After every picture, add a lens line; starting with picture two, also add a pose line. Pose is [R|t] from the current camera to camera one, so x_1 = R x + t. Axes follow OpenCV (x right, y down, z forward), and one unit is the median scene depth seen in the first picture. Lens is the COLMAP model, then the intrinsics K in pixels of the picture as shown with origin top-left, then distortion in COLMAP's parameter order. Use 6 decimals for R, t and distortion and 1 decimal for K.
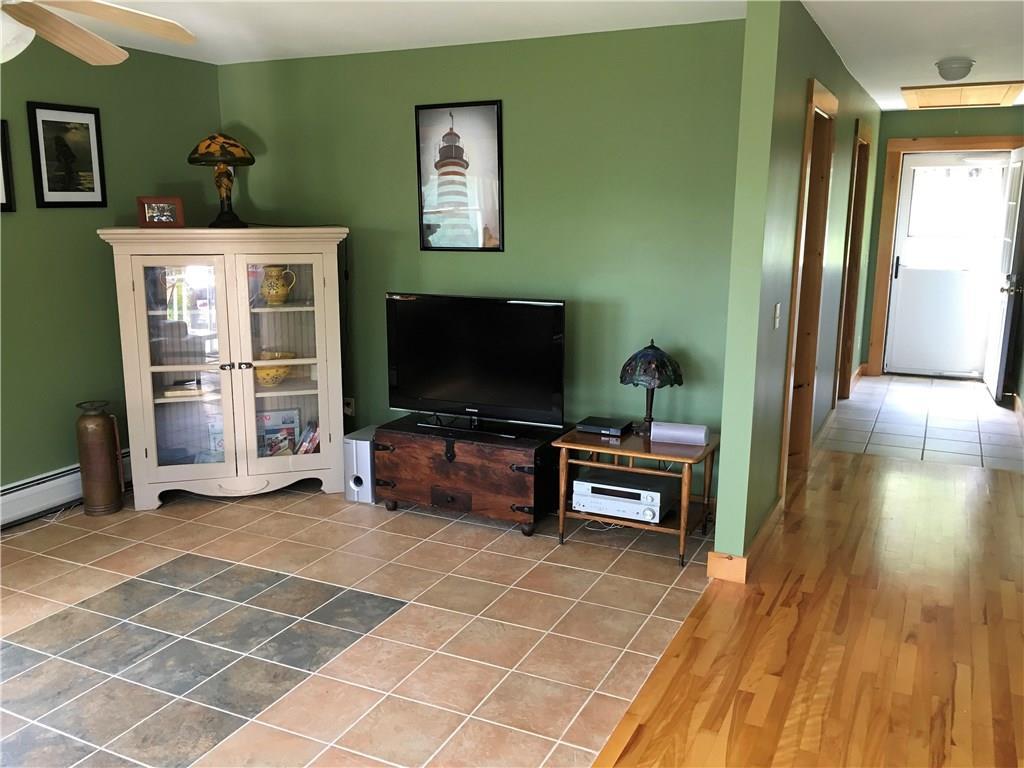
lens RADIAL K [[875.2, 0, 512.0], [0, 875.2, 384.0], [0, 0, 1]] dist [0.081764, -0.114097]
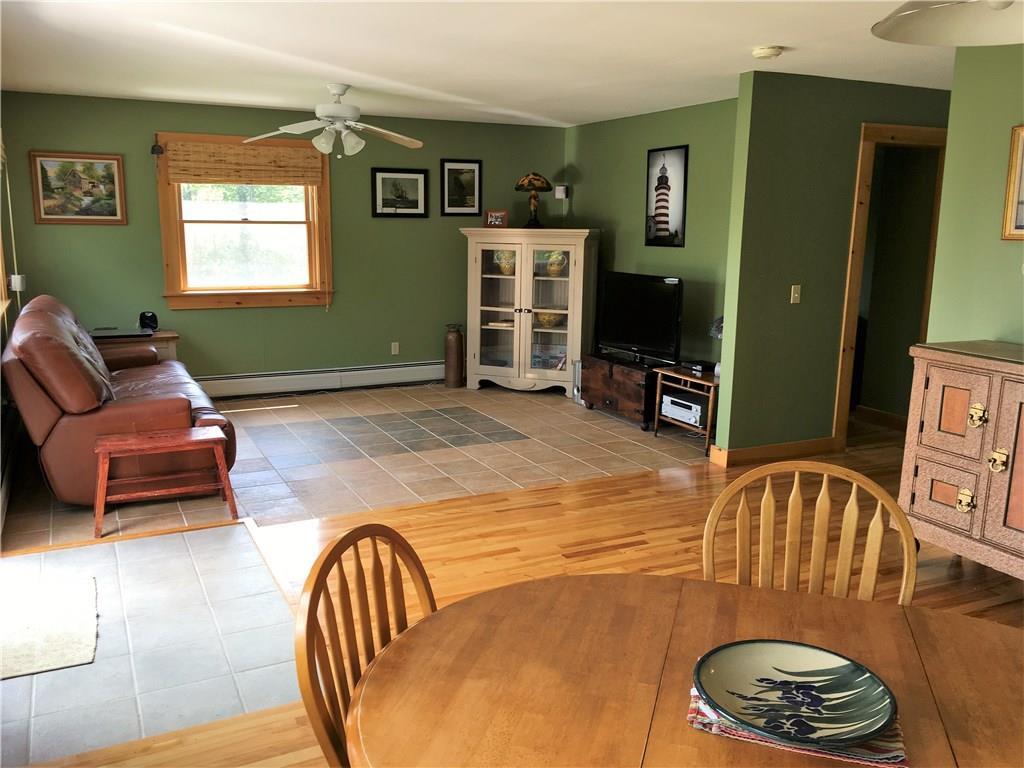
lens RADIAL K [[875.2, 0, 512.0], [0, 875.2, 384.0], [0, 0, 1]] dist [0.081764, -0.114097]
pose [[0.789567, 0.123003, -0.601210, 0.720102], [-0.133595, 0.990662, 0.027232, 0.078565], [0.598946, 0.058817, 0.798627, -0.350855]]
